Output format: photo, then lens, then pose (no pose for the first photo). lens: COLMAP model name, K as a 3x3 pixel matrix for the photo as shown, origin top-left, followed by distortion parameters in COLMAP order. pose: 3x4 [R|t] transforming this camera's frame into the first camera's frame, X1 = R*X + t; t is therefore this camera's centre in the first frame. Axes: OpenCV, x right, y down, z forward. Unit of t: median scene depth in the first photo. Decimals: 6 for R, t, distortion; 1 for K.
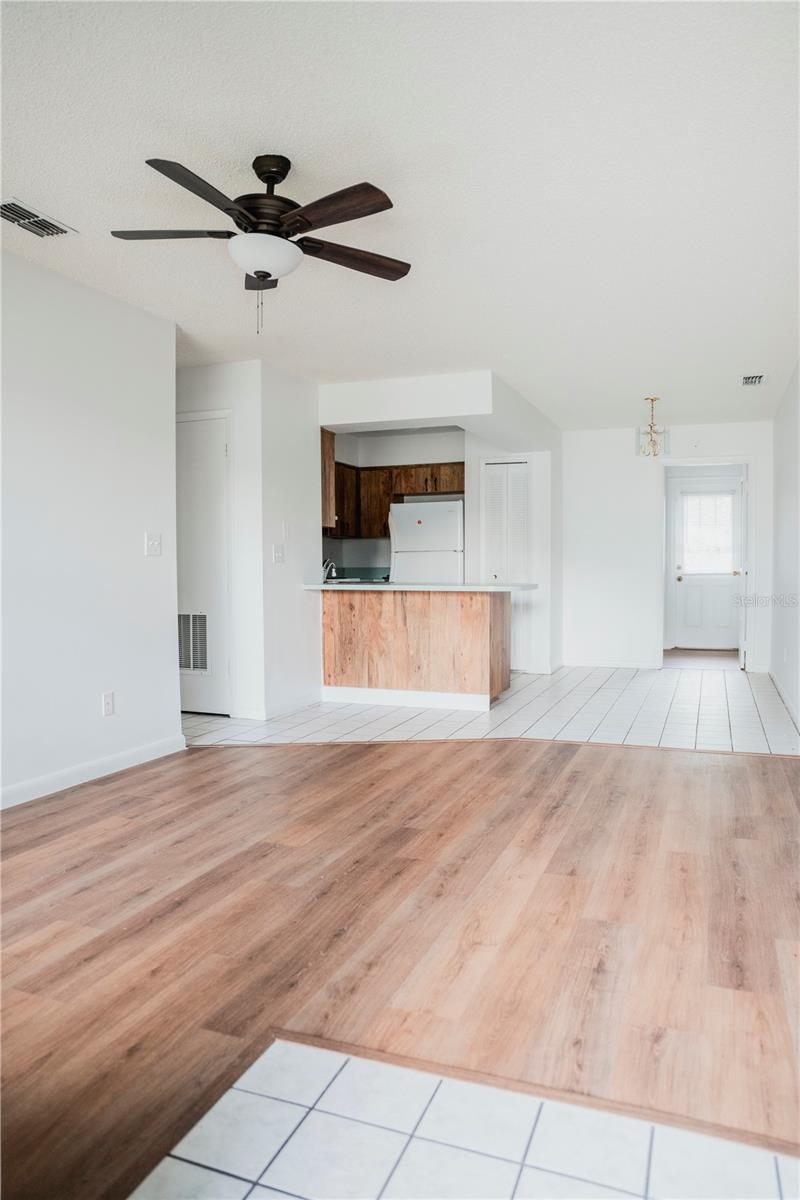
lens RADIAL K [[825.0, 0, 400.0], [0, 825.0, 600.0], [0, 0, 1]] dist [-0.129170, 0.094042]
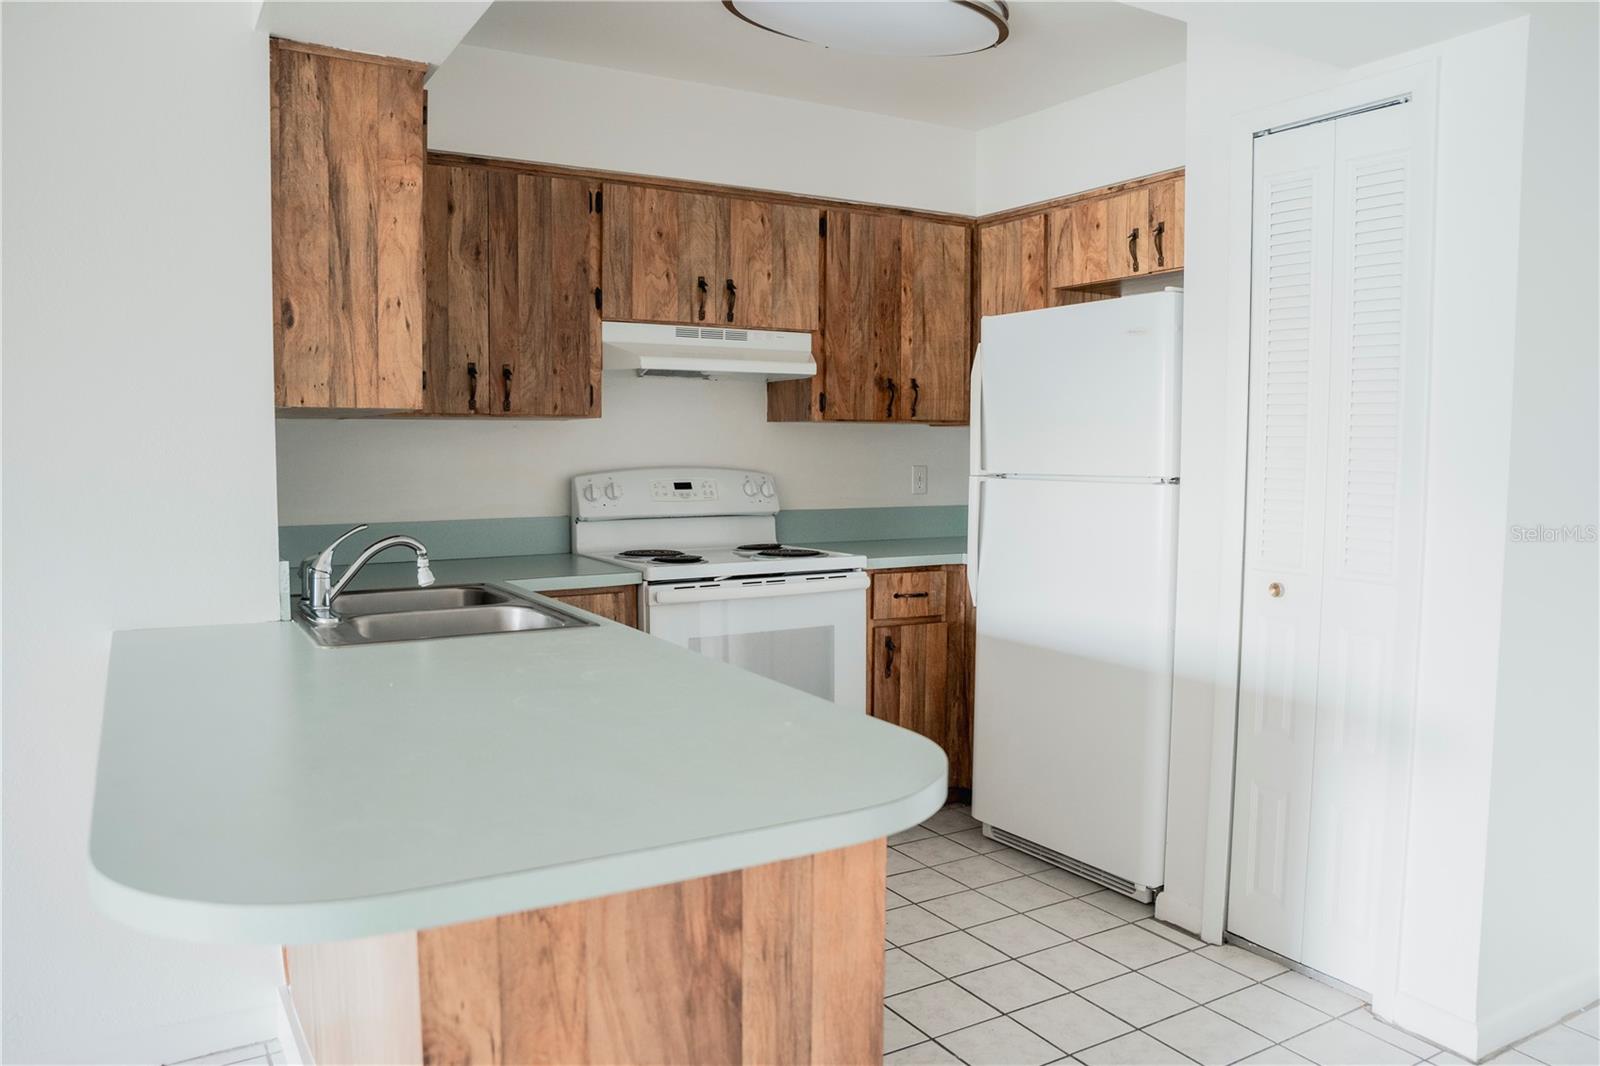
lens RADIAL K [[1149.5, 0, 800.0], [0, 1149.5, 533.0], [0, 0, 1]] dist [-0.133899, 0.094706]
pose [[0.786018, 0.058515, -0.615429, 0.195371], [-0.034499, 0.998111, 0.050839, -0.053330], [0.617241, -0.018729, 0.786551, 0.596308]]
